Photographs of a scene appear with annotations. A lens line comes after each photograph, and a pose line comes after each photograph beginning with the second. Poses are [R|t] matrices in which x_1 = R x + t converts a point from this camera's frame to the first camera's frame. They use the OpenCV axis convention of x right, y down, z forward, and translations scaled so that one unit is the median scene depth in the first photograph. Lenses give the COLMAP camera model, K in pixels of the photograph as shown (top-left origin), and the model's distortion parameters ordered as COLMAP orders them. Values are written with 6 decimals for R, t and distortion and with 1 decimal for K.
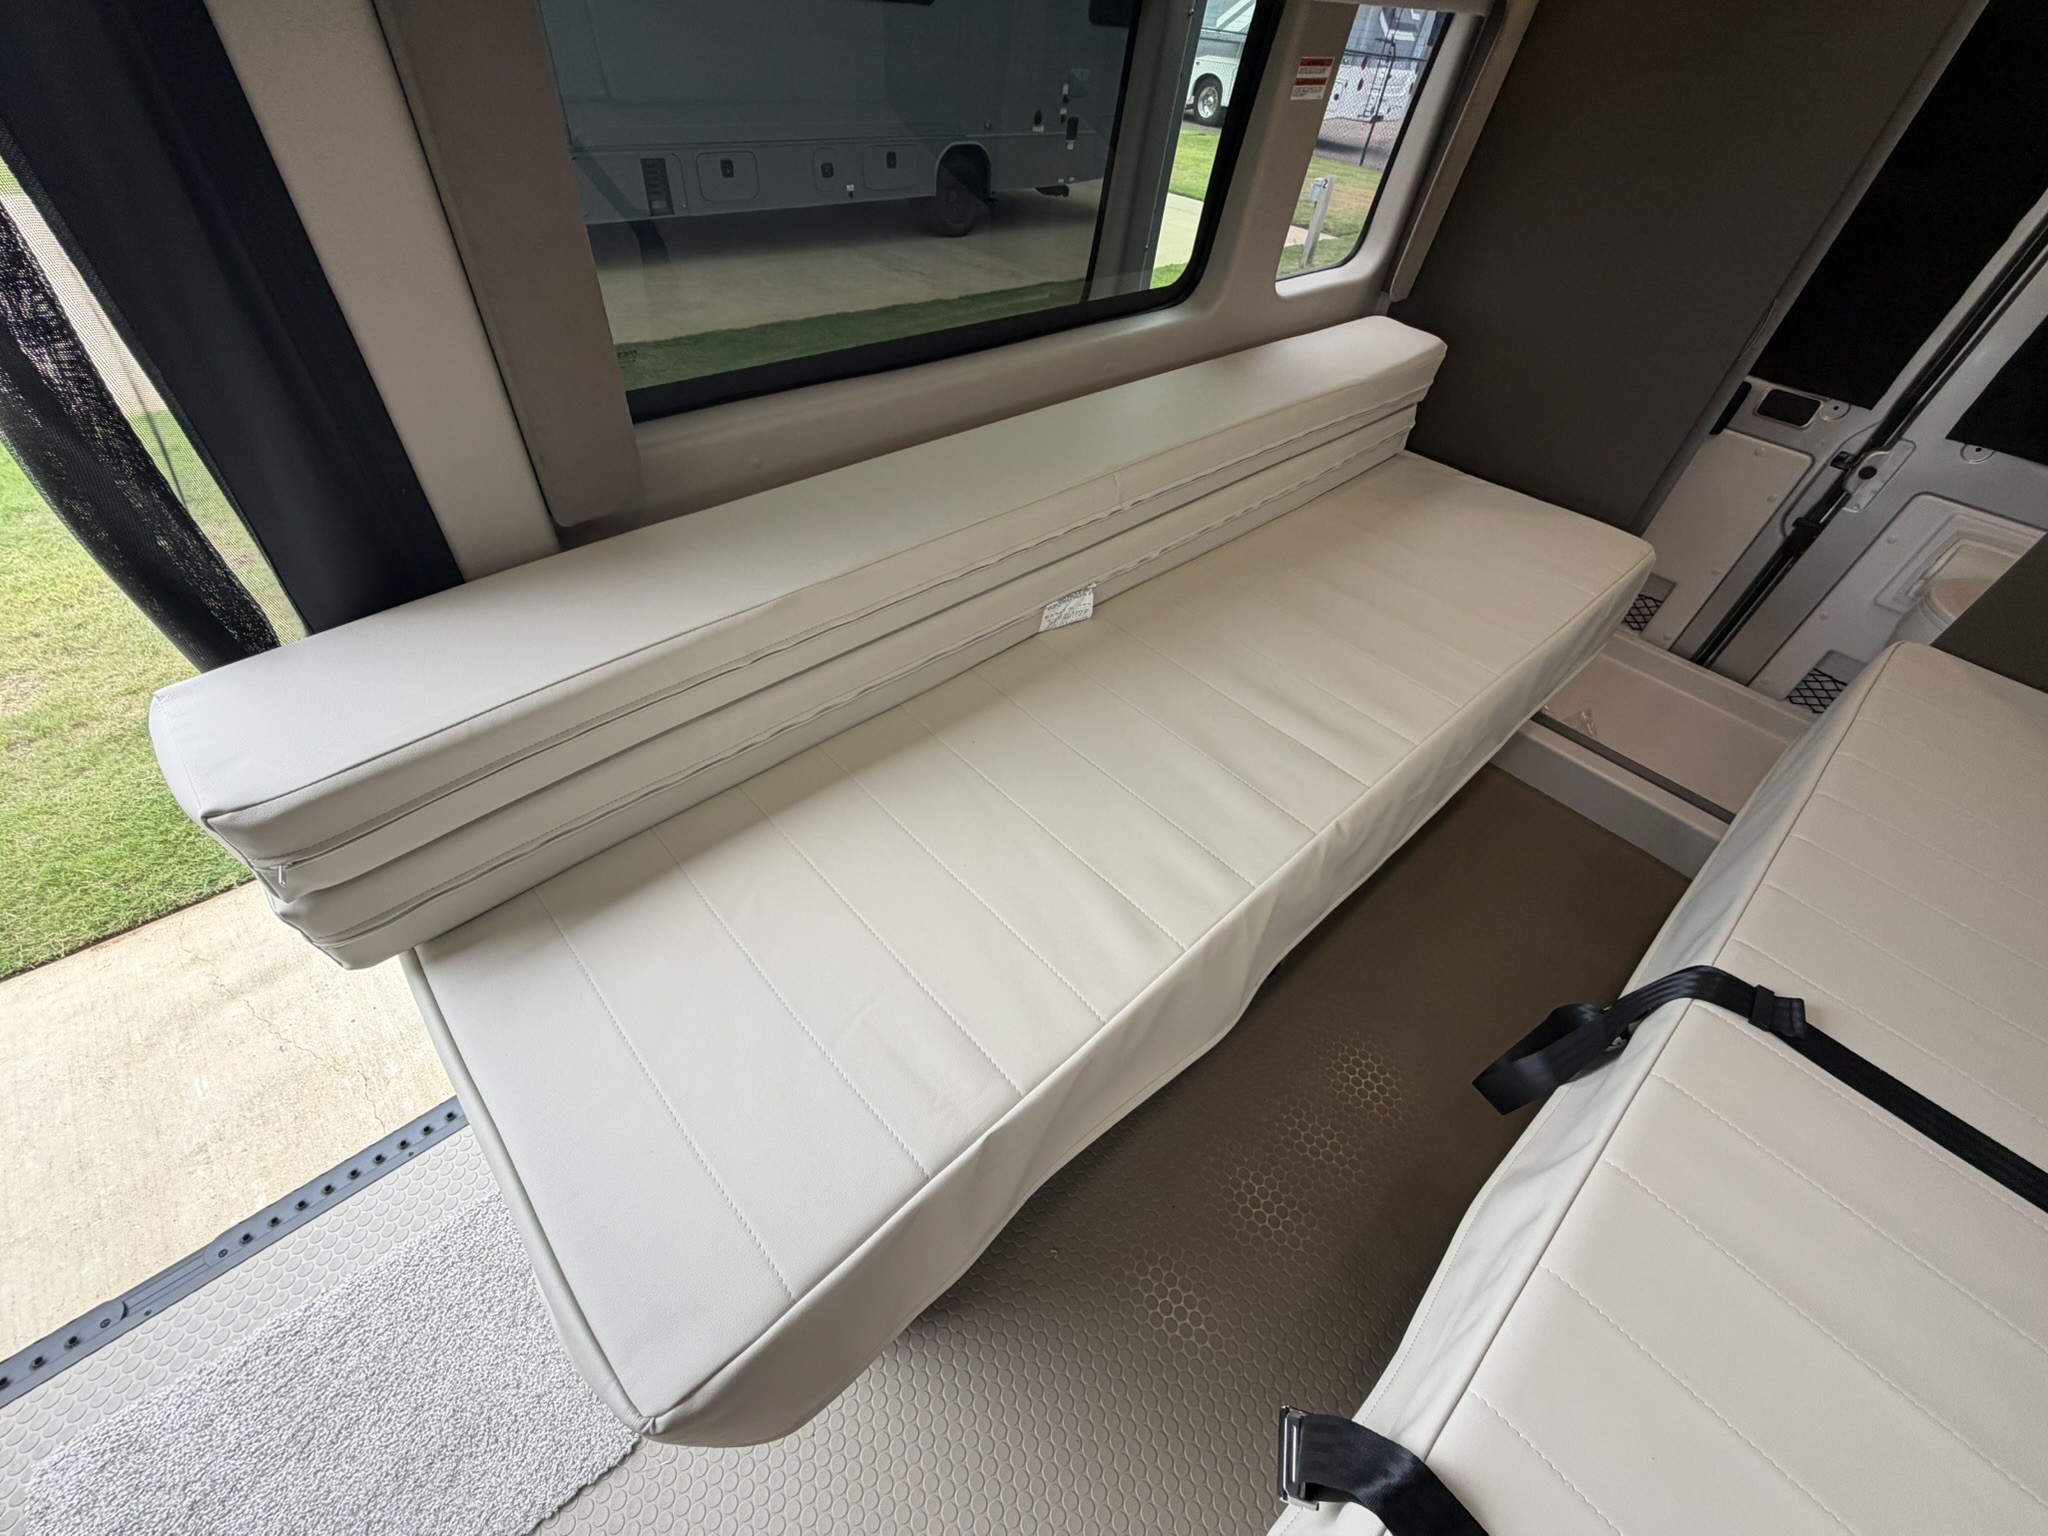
lens RADIAL K [[820.1, 0, 1019.6], [0, 820.1, 770.9], [0, 0, 1]] dist [0.000394, 0.000197]
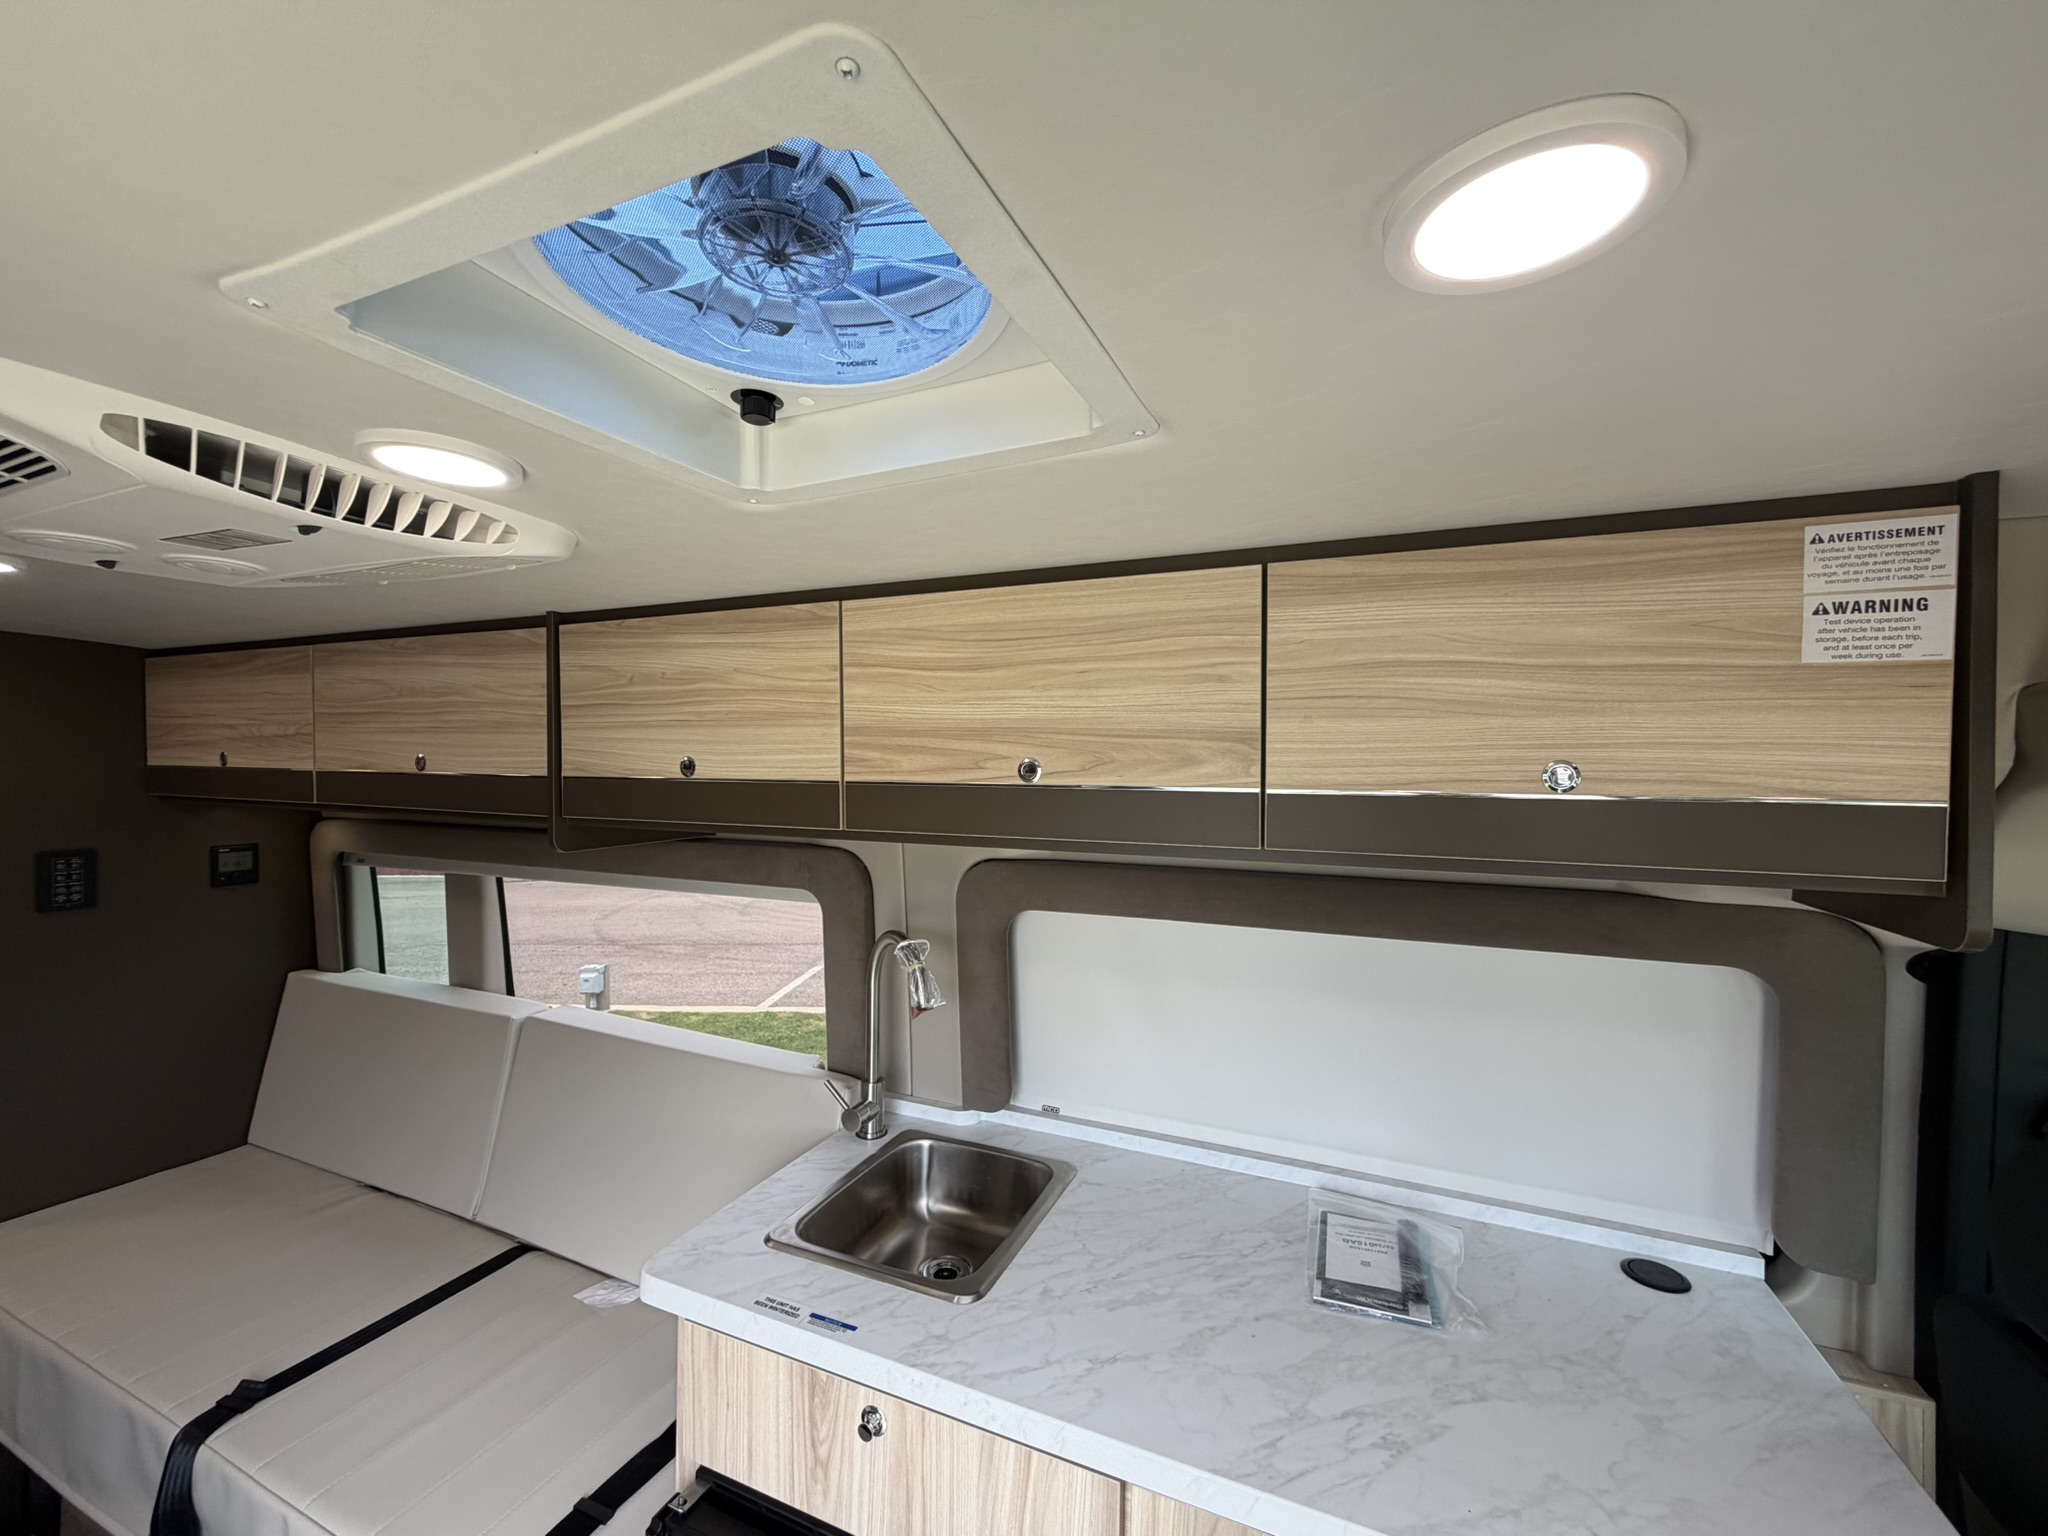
lens RADIAL K [[820.1, 0, 1019.9], [0, 820.1, 773.0], [0, 0, 1]] dist [0.000394, 0.000197]
pose [[-0.411814, -0.078070, 0.907918, -0.433679], [0.608172, 0.718424, 0.337631, -0.076728], [-0.678628, 0.691211, -0.248377, -0.170949]]
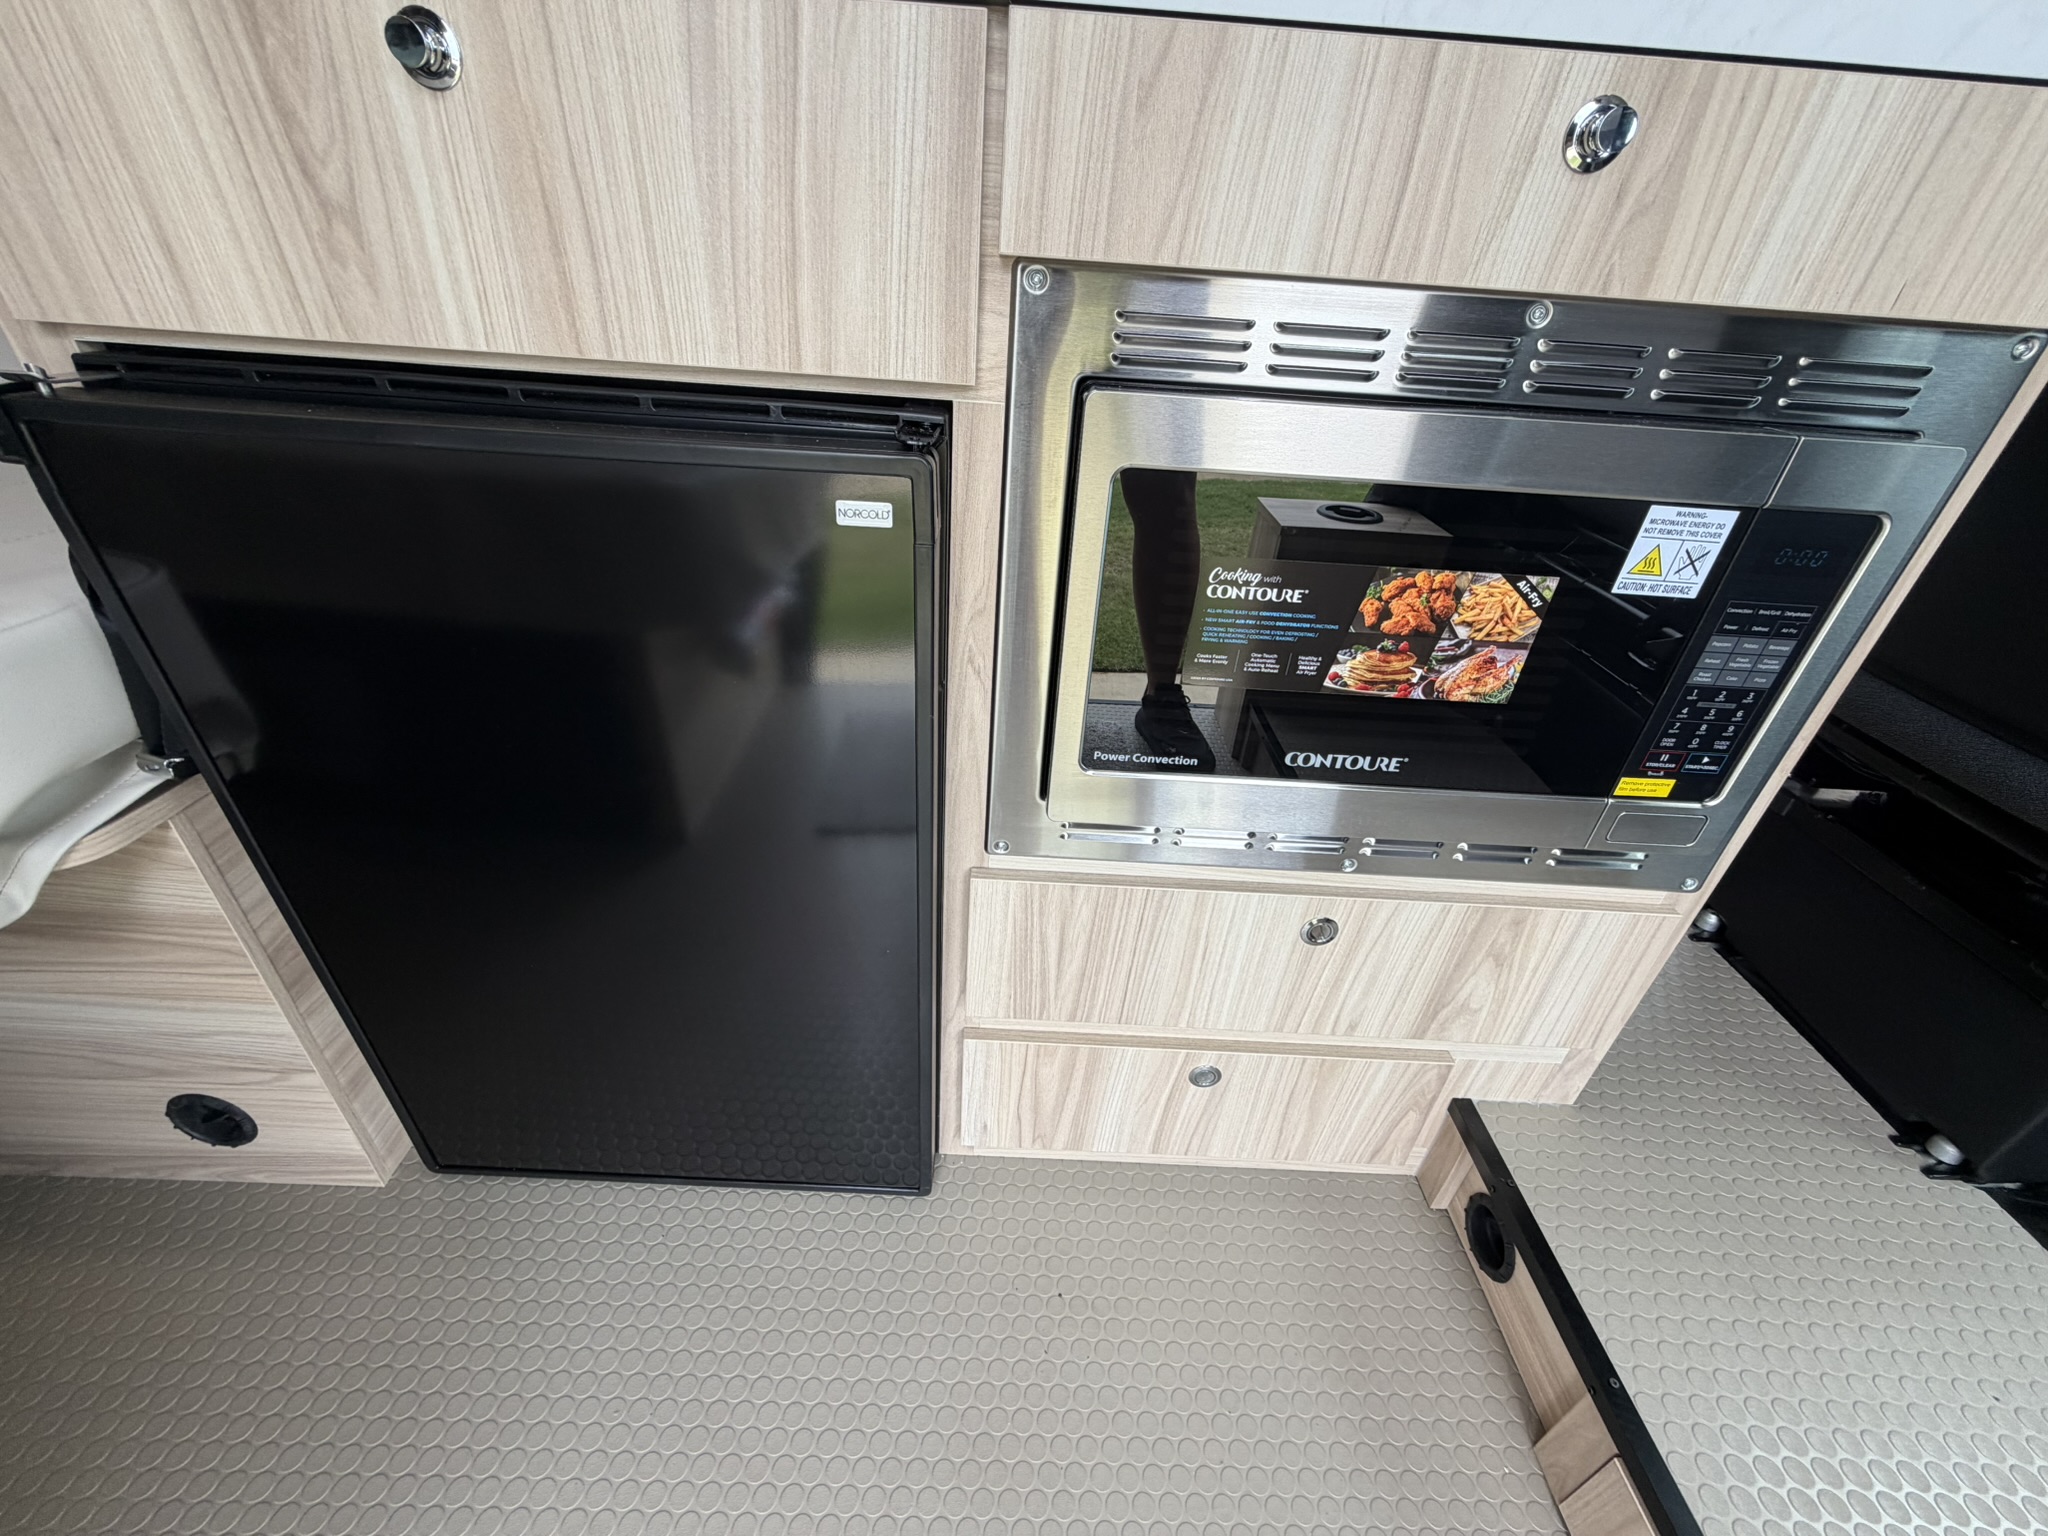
lens RADIAL K [[820.1, 0, 1022.7], [0, 820.1, 770.6], [0, 0, 1]] dist [0.000394, 0.000197]
pose [[-0.733919, -0.450704, 0.508163, -0.303471], [0.387516, 0.336602, 0.858214, 0.254151], [-0.557849, 0.826780, -0.072383, 0.125371]]
